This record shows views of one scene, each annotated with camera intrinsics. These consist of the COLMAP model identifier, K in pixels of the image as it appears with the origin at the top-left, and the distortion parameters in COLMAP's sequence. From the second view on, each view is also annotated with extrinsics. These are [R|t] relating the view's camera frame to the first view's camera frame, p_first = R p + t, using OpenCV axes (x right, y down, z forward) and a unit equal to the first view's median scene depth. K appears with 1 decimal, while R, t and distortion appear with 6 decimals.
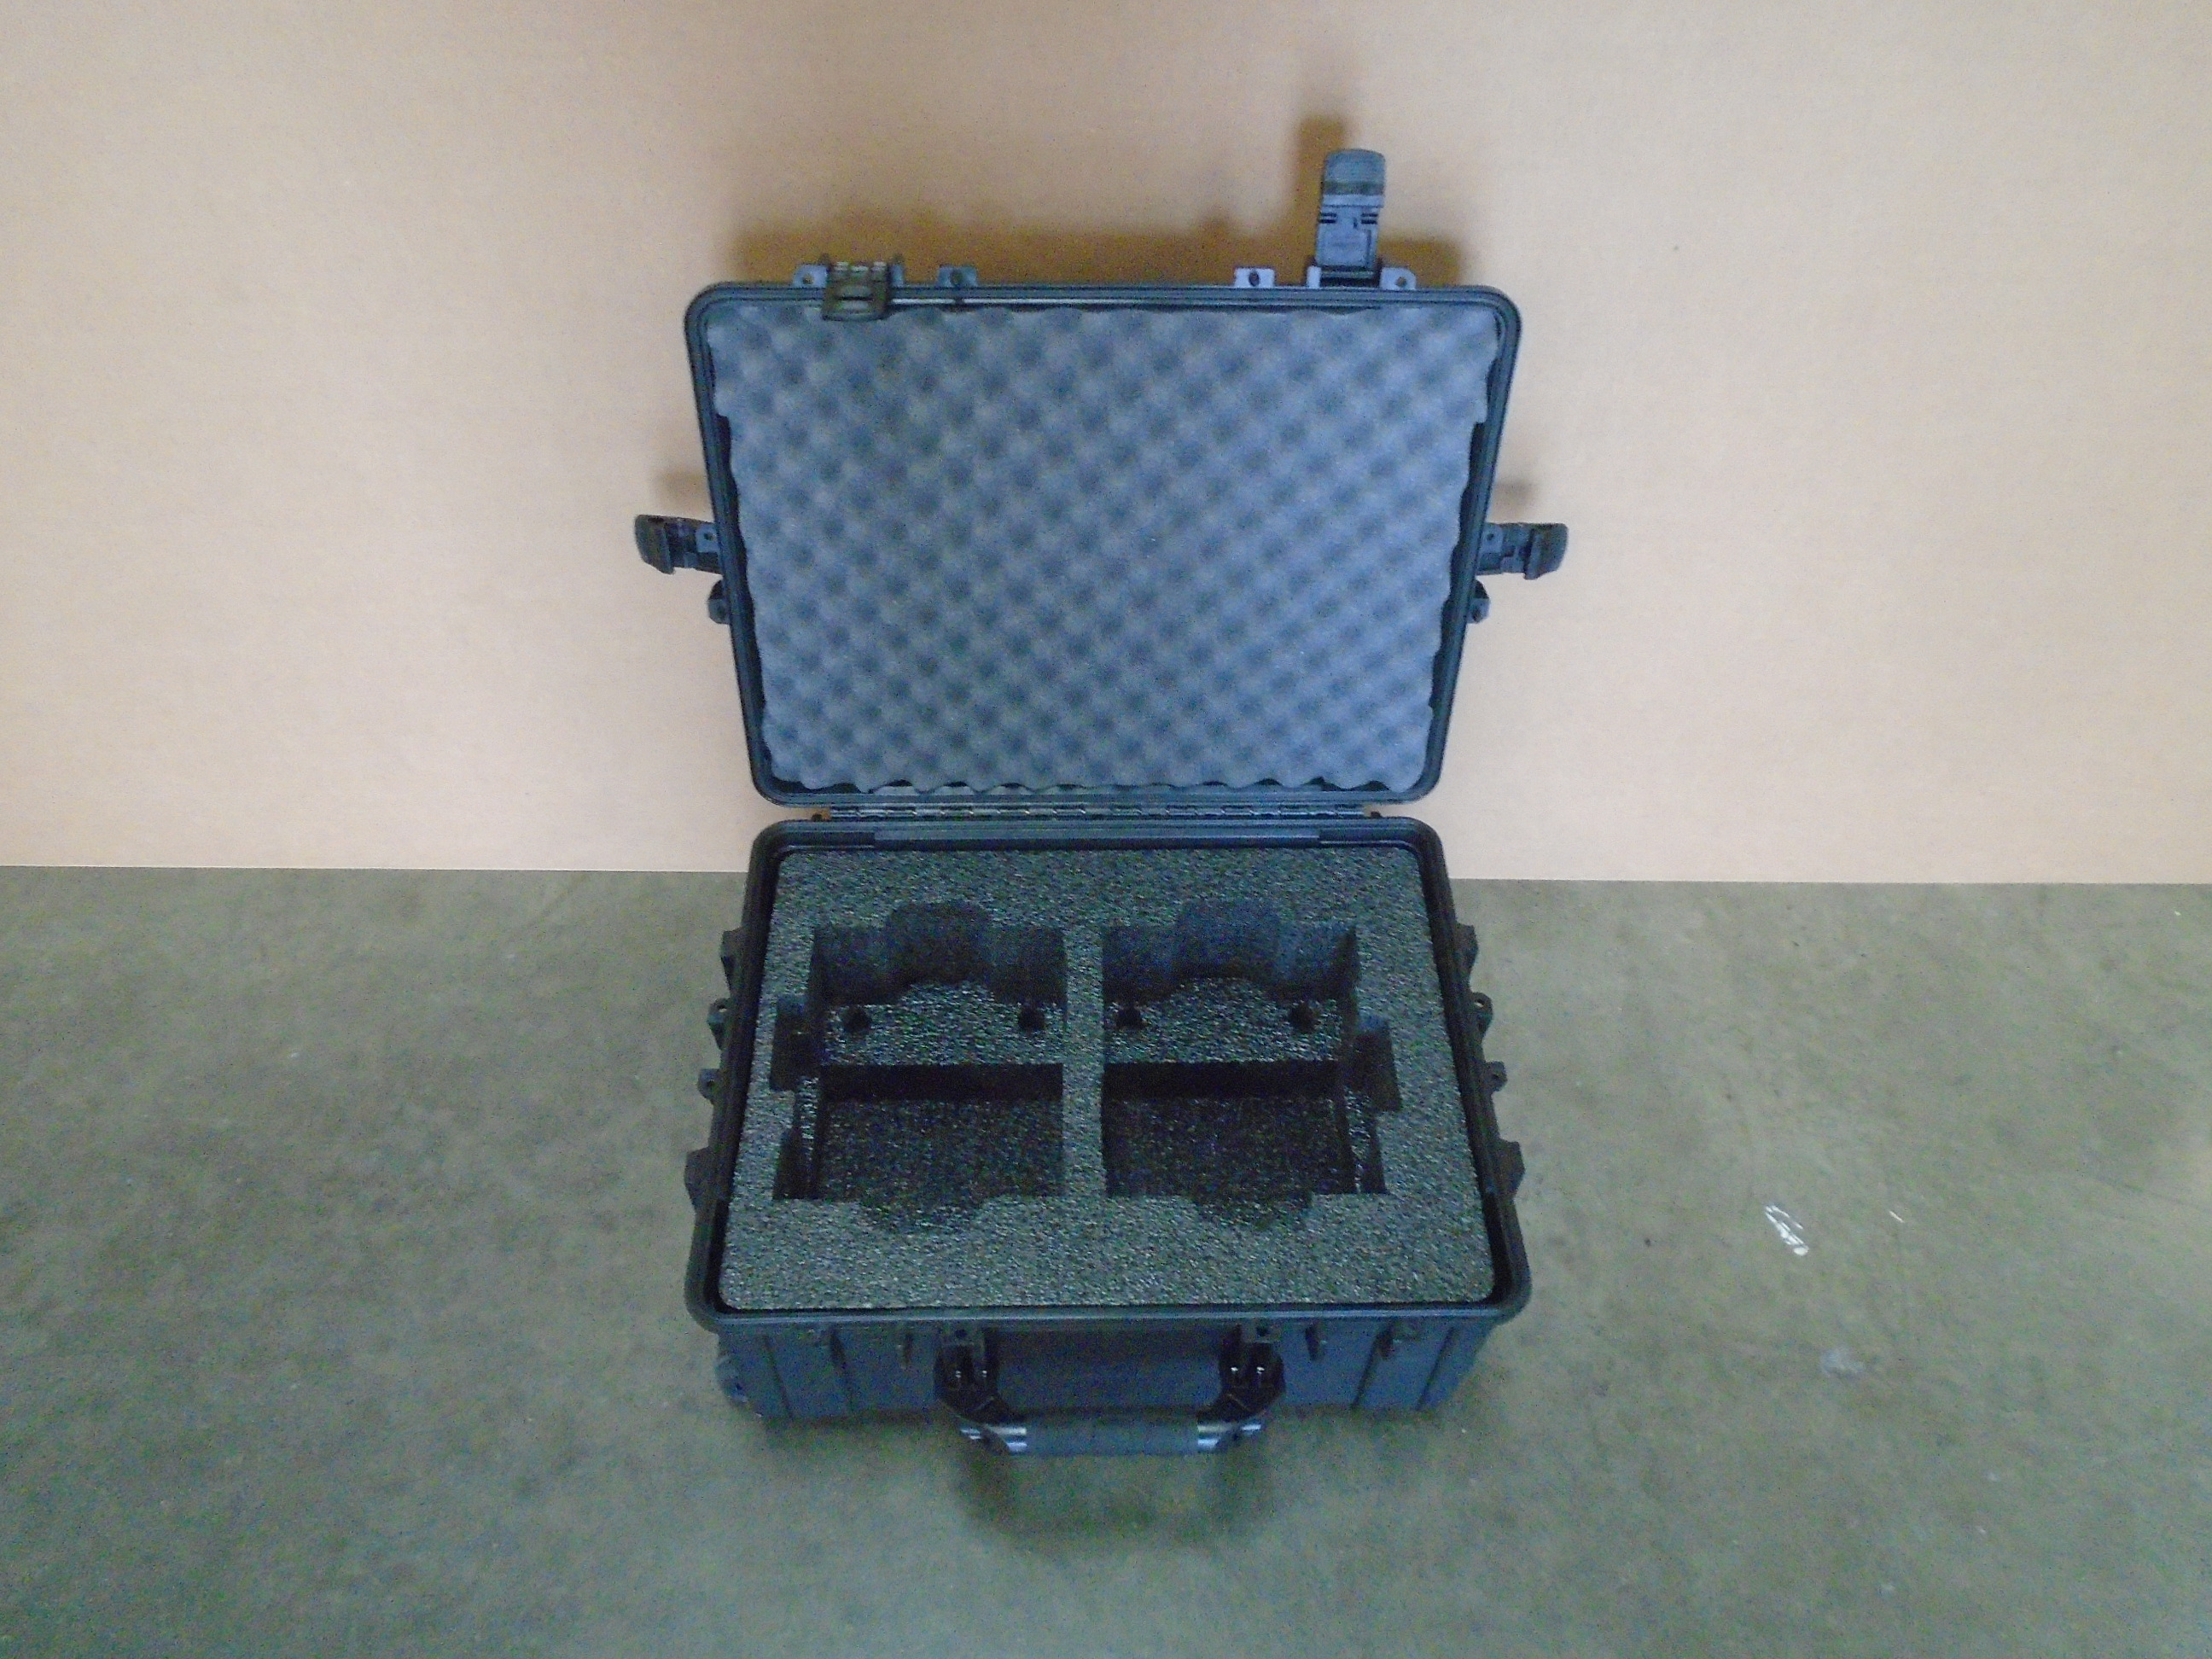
lens RADIAL K [[1768.7, 0, 1101.0], [0, 1768.7, 827.4], [0, 0, 1]] dist [-0.007306, 0.002479]
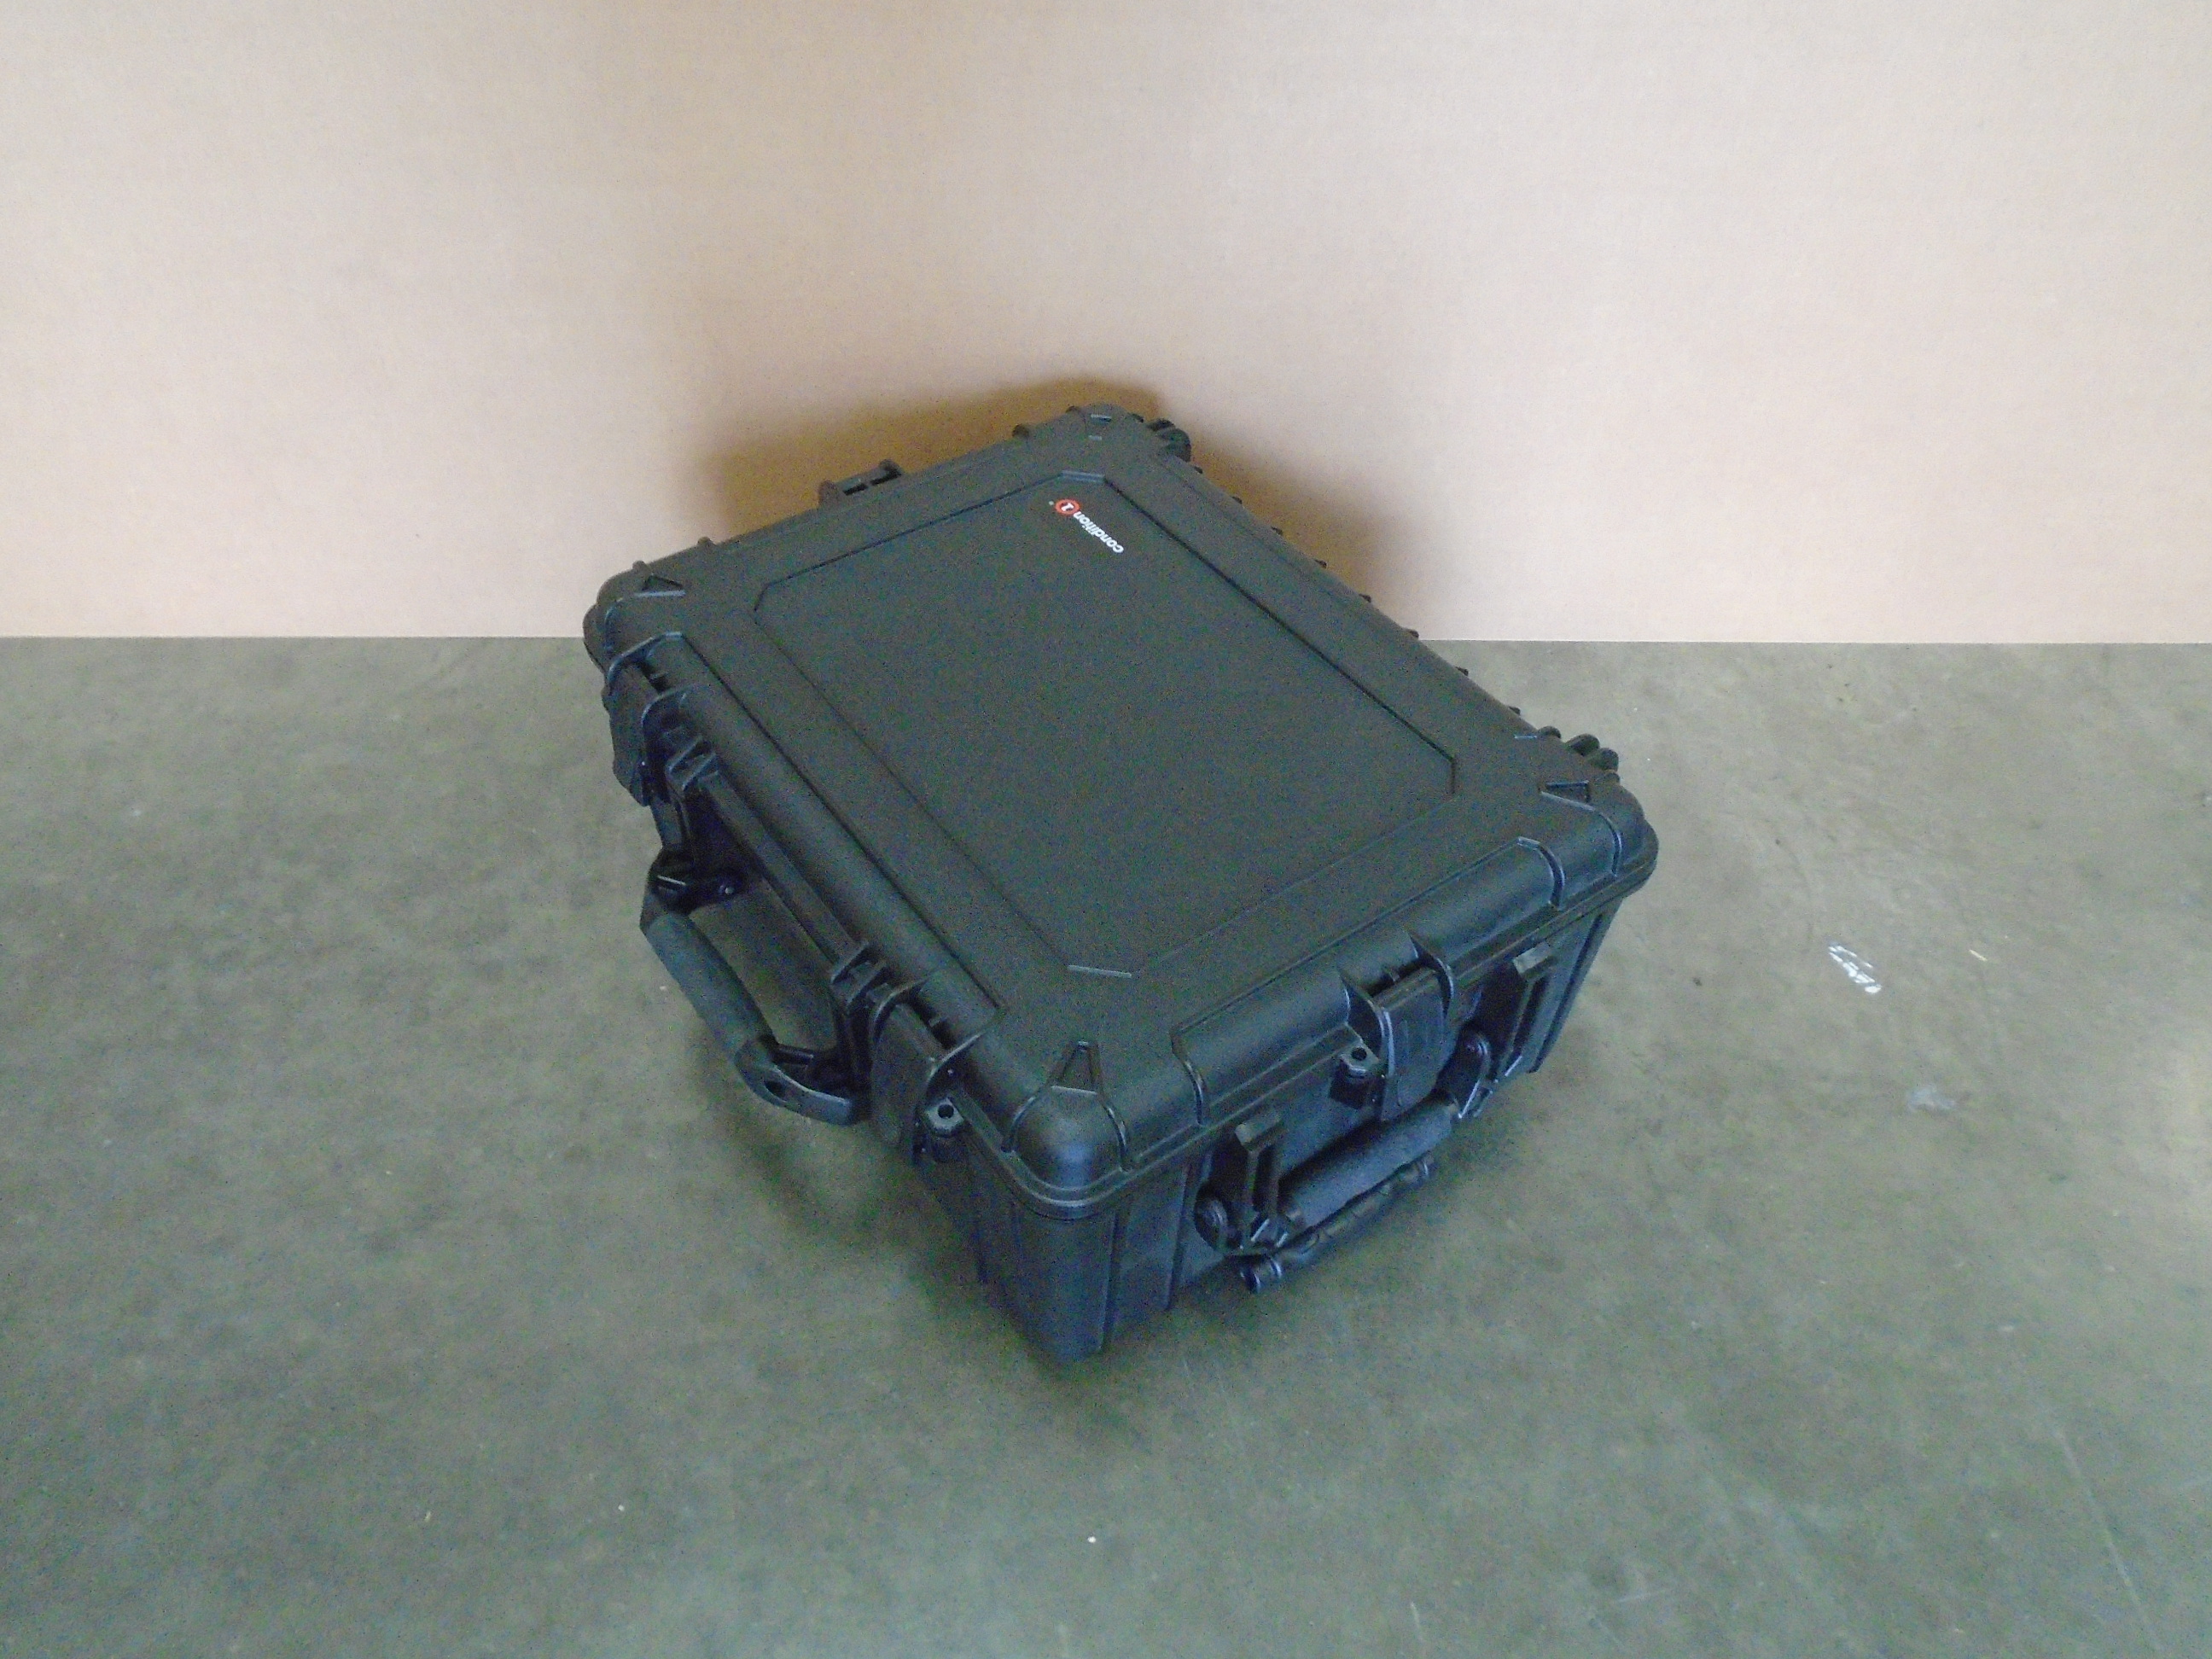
lens RADIAL K [[1768.7, 0, 1109.1], [0, 1768.7, 823.7], [0, 0, 1]] dist [-0.007306, 0.002479]
pose [[0.999736, -0.008858, 0.021185, 0.002483], [0.010386, 0.997267, -0.073150, 0.216697], [-0.020479, 0.073351, 0.997096, 0.133252]]
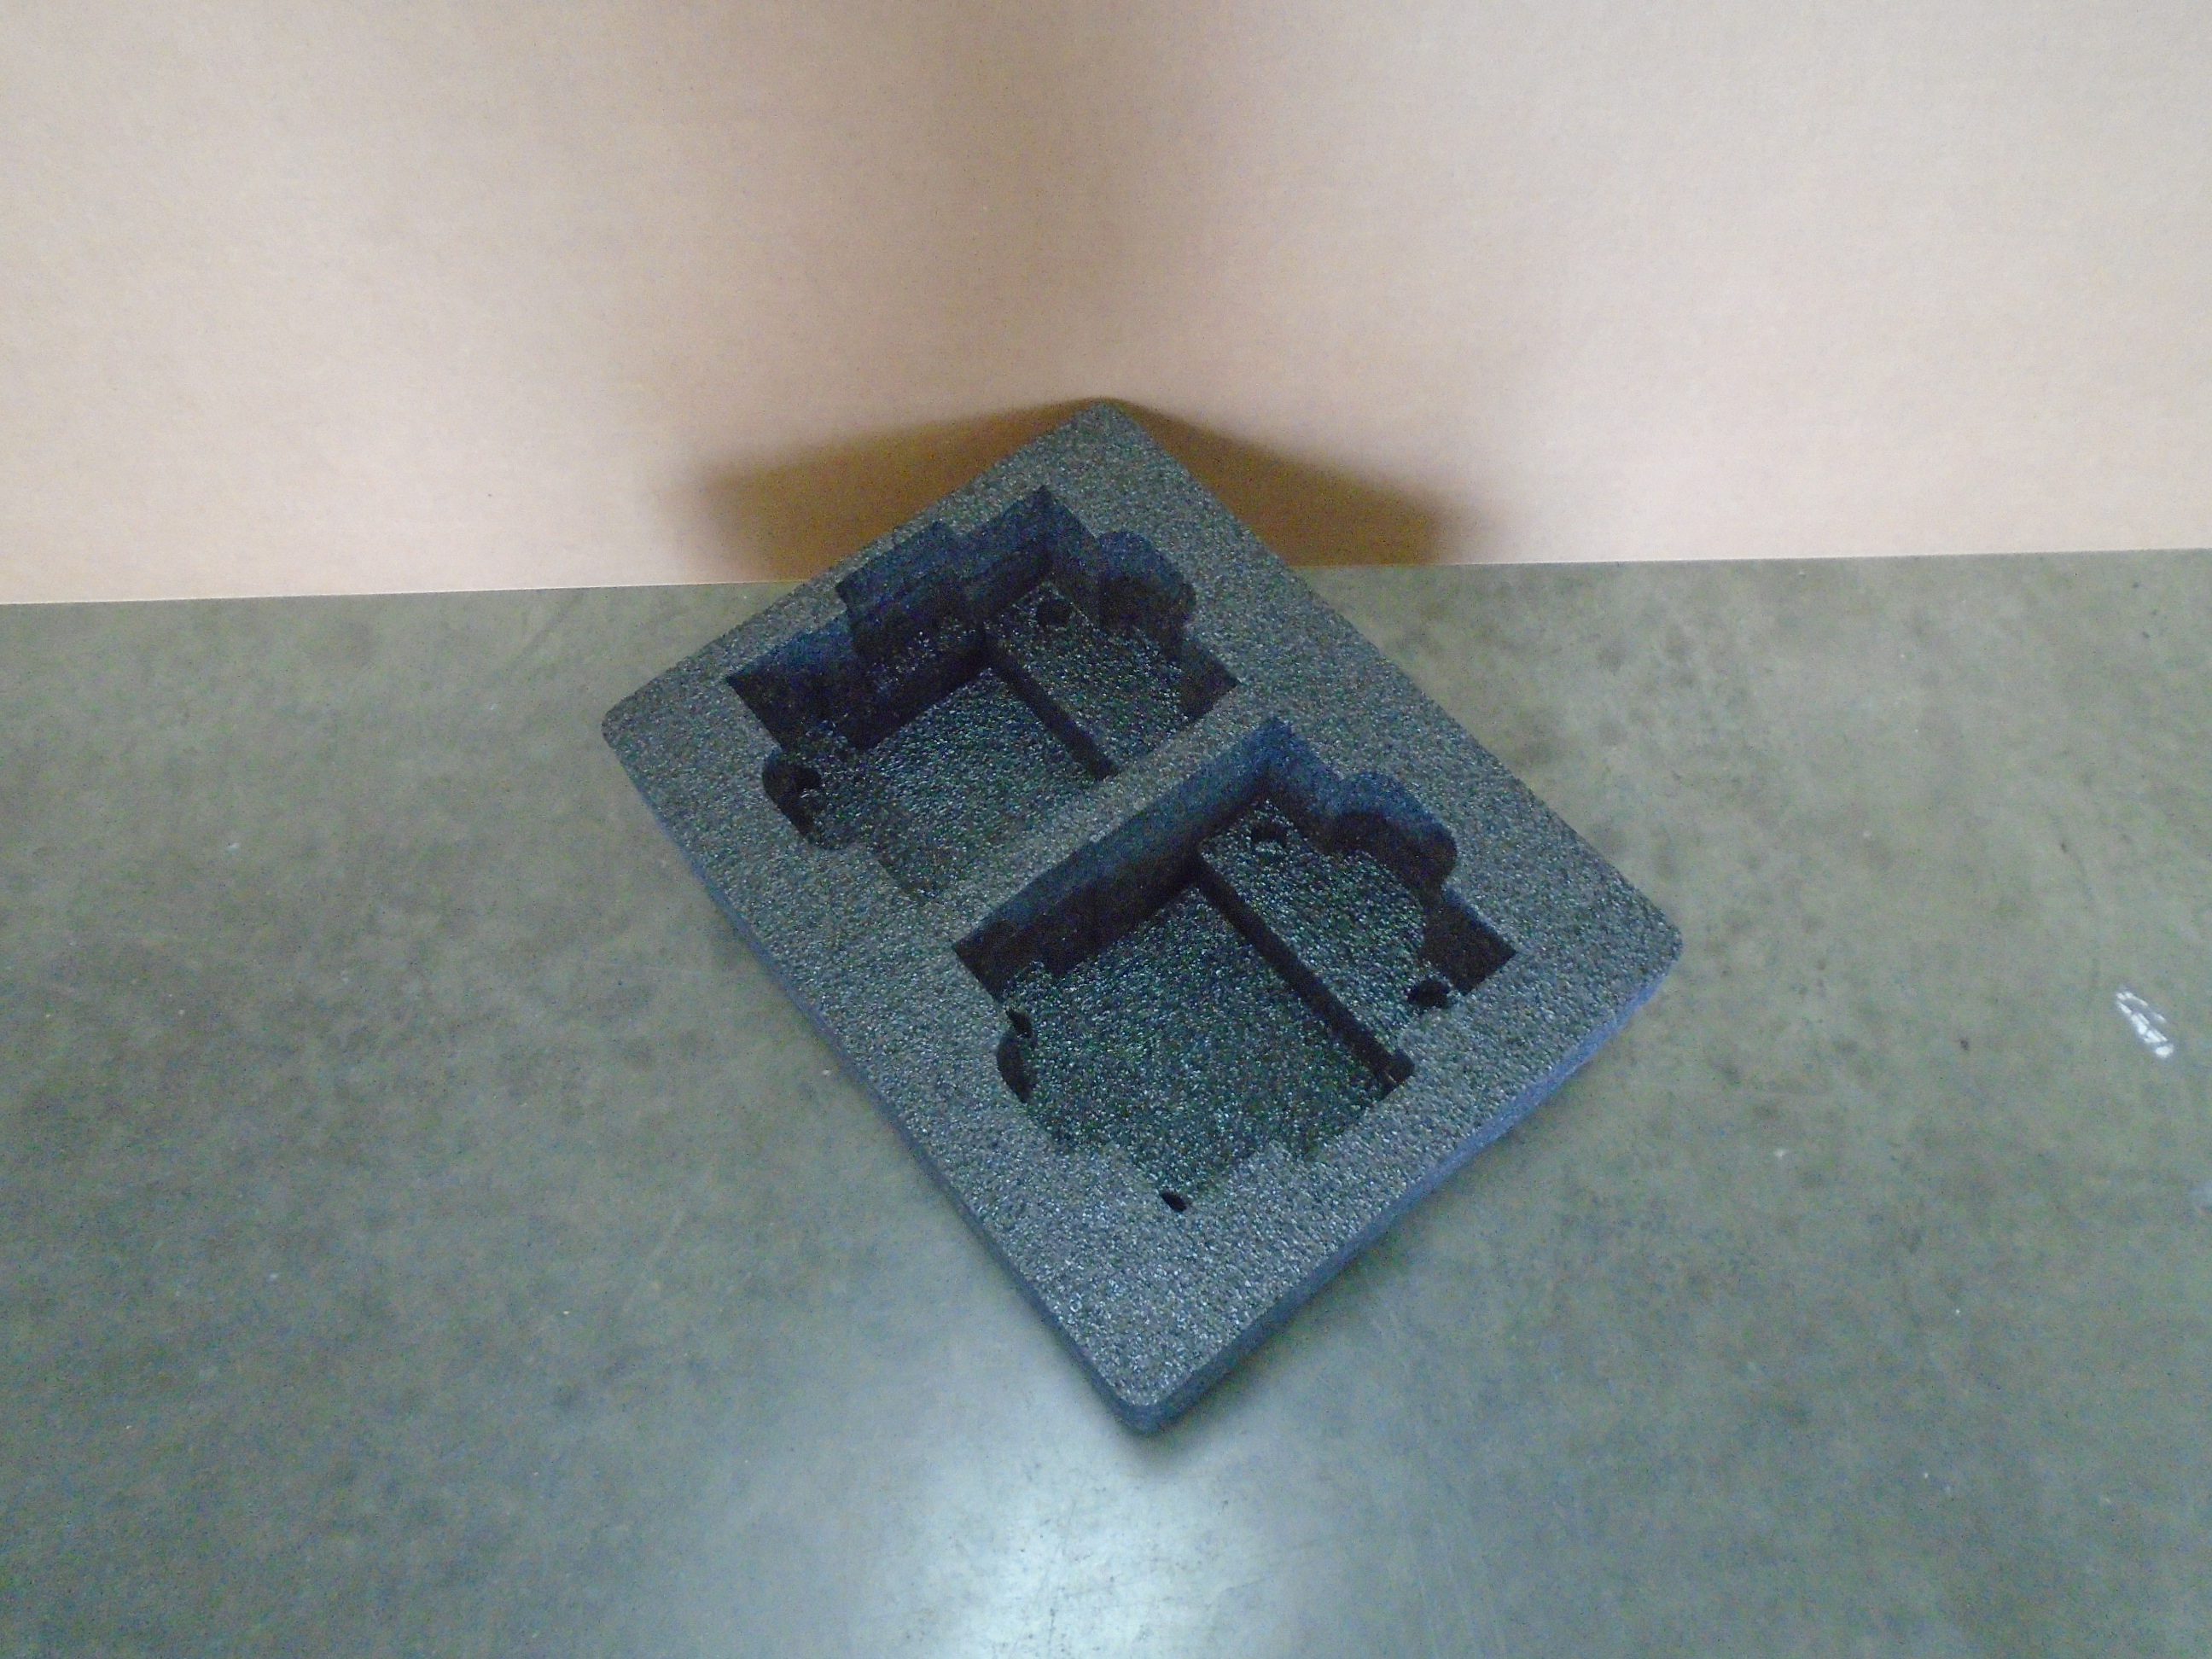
lens RADIAL K [[1768.7, 0, 1100.7], [0, 1768.7, 836.7], [0, 0, 1]] dist [-0.007306, 0.002479]
pose [[0.999057, -0.029504, -0.031864, -0.044104], [0.036090, 0.972197, 0.231366, -0.048649], [0.024152, -0.232297, 0.972345, 0.252544]]
